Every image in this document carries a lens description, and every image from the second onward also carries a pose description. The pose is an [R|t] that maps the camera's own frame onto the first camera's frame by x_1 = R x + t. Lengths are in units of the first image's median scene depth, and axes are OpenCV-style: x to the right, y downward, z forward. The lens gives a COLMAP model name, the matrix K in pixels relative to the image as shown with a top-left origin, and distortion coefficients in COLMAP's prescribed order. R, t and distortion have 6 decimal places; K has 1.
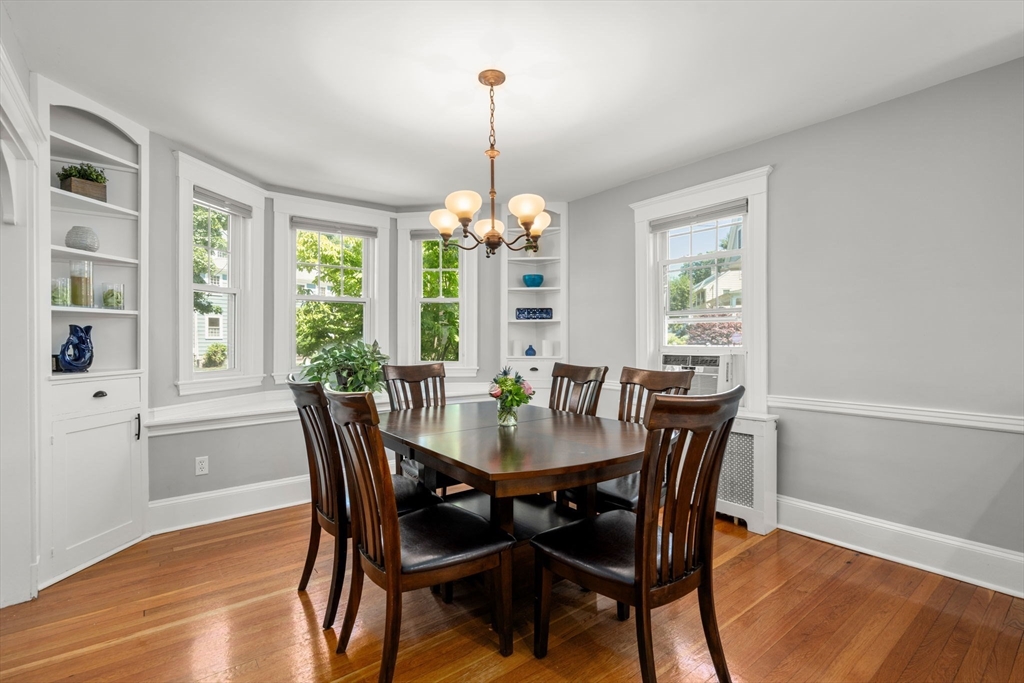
lens RADIAL K [[468.0, 0, 510.4], [0, 468.0, 341.0], [0, 0, 1]] dist [0.001170, 0.000735]
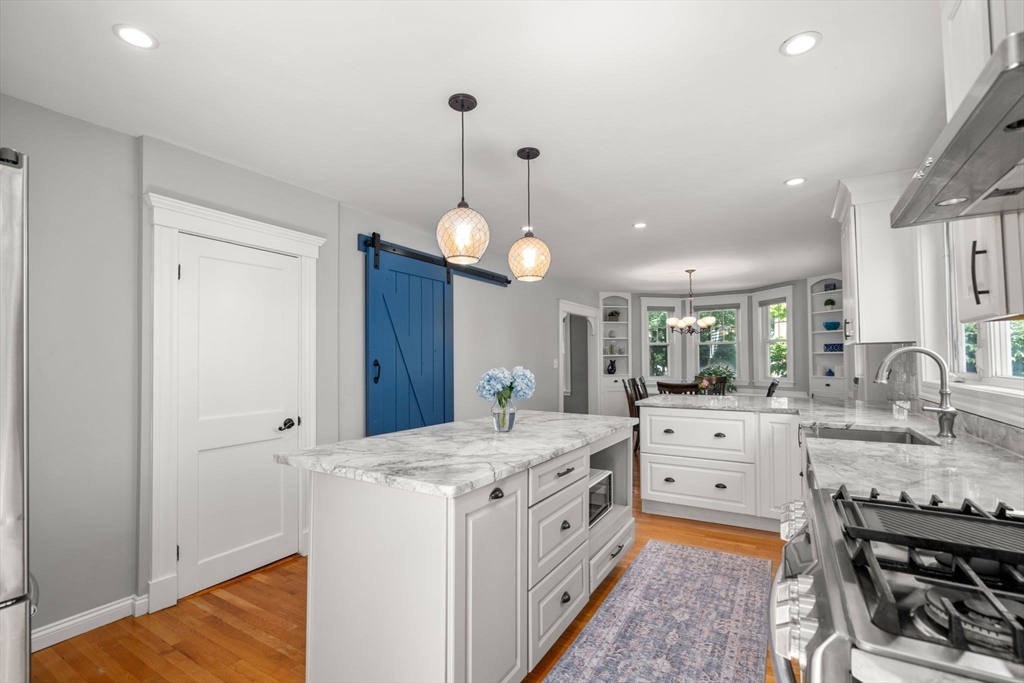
lens RADIAL K [[468.0, 0, 510.4], [0, 468.0, 341.0], [0, 0, 1]] dist [0.001170, 0.000735]
pose [[0.362030, -0.034611, -0.931524, 1.730264], [-0.000442, 0.999304, -0.037301, -0.040033], [0.932166, 0.013916, 0.361763, -0.790795]]
